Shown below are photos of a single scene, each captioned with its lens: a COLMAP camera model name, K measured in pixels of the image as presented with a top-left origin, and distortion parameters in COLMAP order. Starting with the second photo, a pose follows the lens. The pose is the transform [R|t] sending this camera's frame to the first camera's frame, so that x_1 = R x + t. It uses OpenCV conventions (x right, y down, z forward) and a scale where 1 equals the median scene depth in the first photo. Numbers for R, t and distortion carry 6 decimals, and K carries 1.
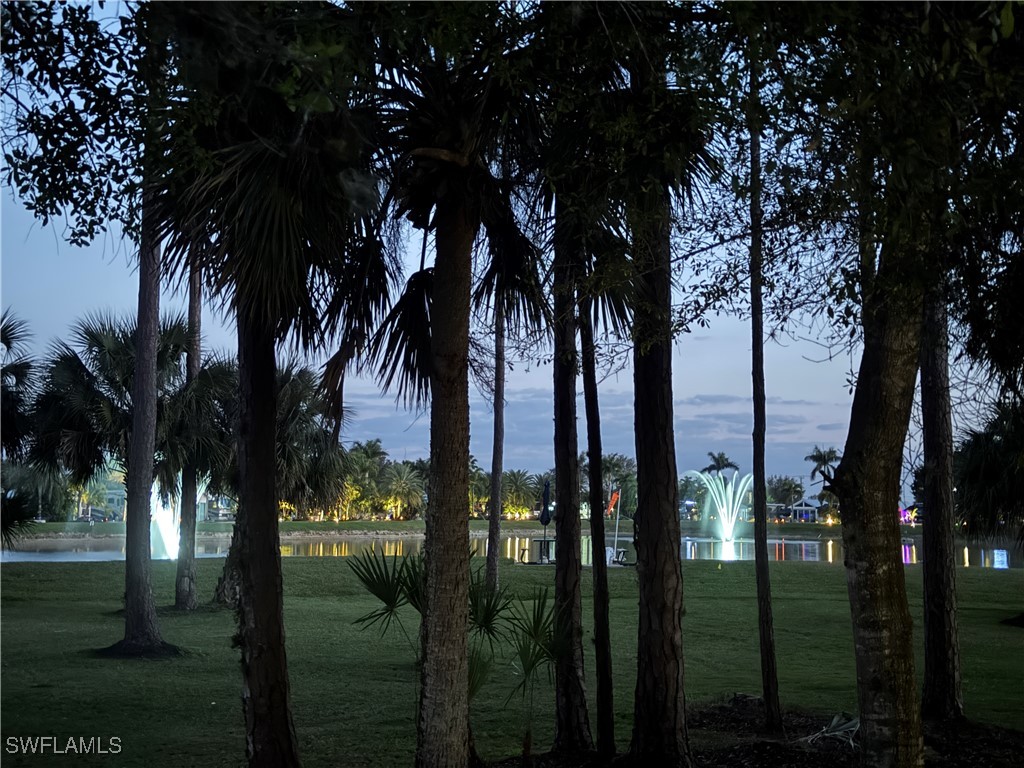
lens RADIAL K [[1434.8, 0, 510.4], [0, 1434.8, 392.6], [0, 0, 1]] dist [0.145271, 0.000000]
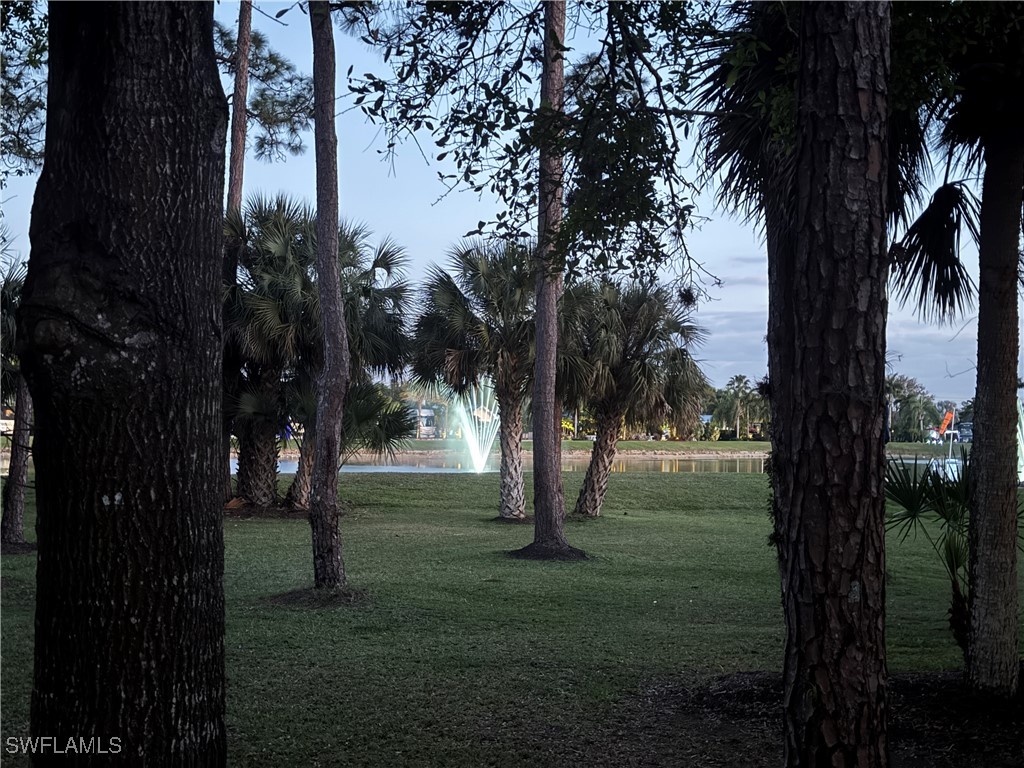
lens RADIAL K [[1434.8, 0, 508.9], [0, 1434.8, 394.0], [0, 0, 1]] dist [0.145271, 0.000000]
pose [[0.983715, 0.000481, -0.179734, -0.171473], [0.009519, 0.998453, 0.054775, 0.003147], [0.179482, -0.055594, 0.982189, -0.073913]]
